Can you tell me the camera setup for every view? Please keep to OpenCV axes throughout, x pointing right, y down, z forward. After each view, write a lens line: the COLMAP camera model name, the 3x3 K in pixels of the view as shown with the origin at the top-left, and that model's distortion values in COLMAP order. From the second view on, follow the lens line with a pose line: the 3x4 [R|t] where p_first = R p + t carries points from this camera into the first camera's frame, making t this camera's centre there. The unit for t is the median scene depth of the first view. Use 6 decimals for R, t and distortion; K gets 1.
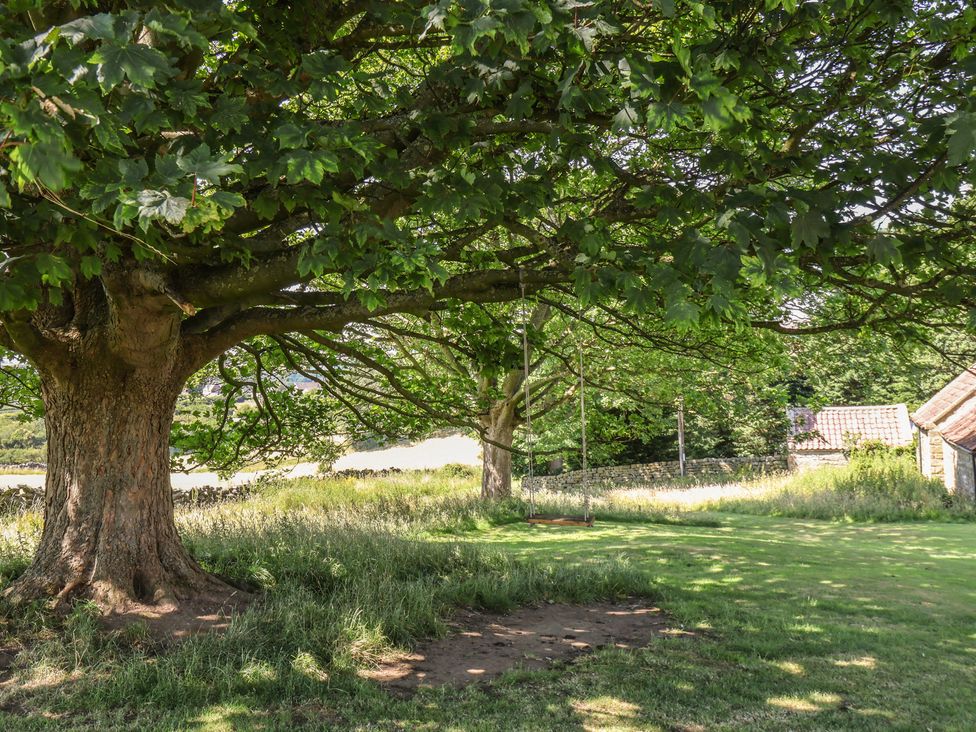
lens RADIAL K [[859.3, 0, 488.0], [0, 859.3, 366.0], [0, 0, 1]] dist [0.005781, -0.003685]
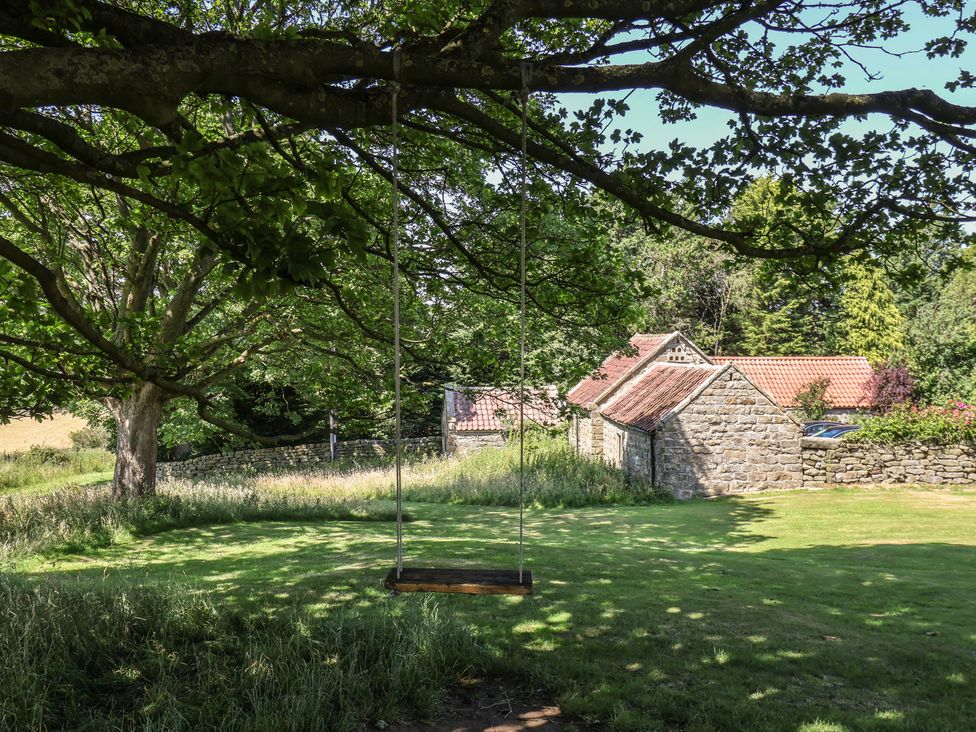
lens RADIAL K [[859.3, 0, 488.0], [0, 859.3, 366.0], [0, 0, 1]] dist [0.005781, -0.003685]
pose [[0.901281, 0.031088, 0.432118, -0.037813], [-0.040901, 0.999073, 0.013432, 0.016770], [-0.431300, -0.029780, 0.901717, 0.186295]]
